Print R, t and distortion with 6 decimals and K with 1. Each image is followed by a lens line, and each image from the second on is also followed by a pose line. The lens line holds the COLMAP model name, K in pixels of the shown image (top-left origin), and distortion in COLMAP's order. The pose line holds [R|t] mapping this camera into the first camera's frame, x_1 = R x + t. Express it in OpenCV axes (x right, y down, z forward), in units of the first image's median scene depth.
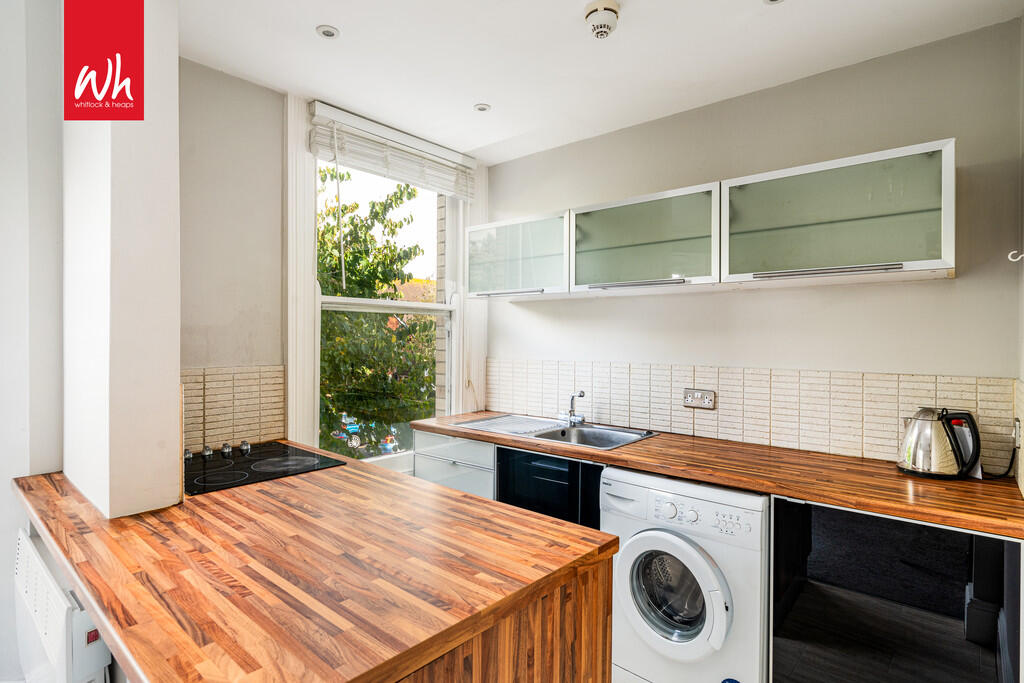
lens RADIAL K [[528.5, 0, 513.8], [0, 528.5, 341.7], [0, 0, 1]] dist [0.001502, 0.000471]
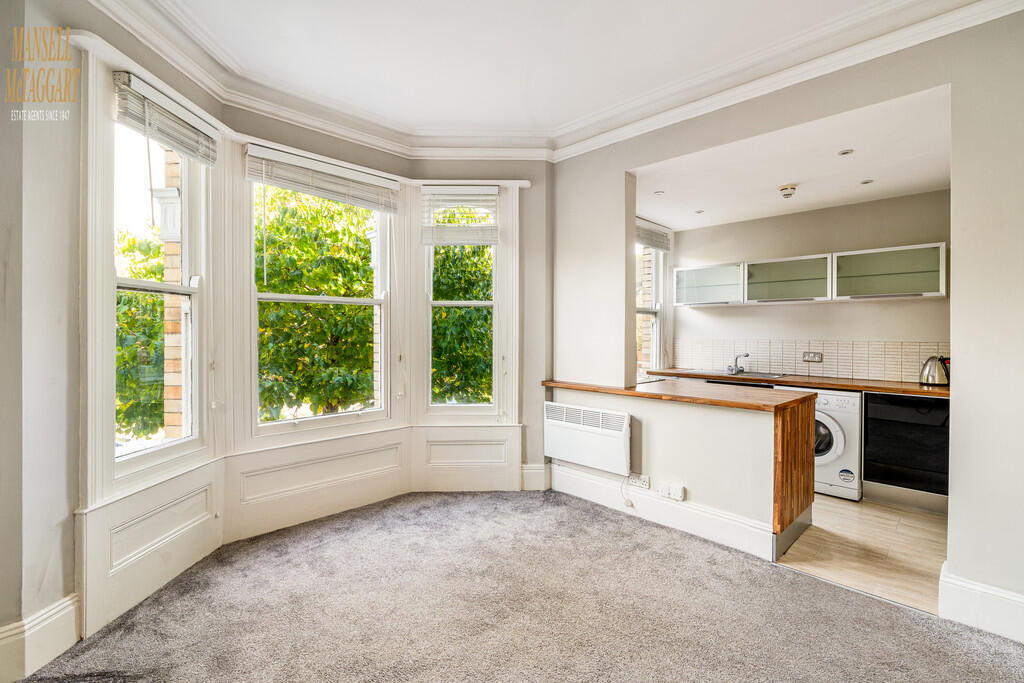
lens RADIAL K [[472.0, 0, 510.9], [0, 472.0, 332.9], [0, 0, 1]] dist [0.001984, -0.000126]
pose [[0.997092, 0.004807, -0.076056, -0.781820], [-0.005468, 0.999949, -0.008481, 0.047417], [0.076011, 0.008872, 0.997067, -1.039762]]
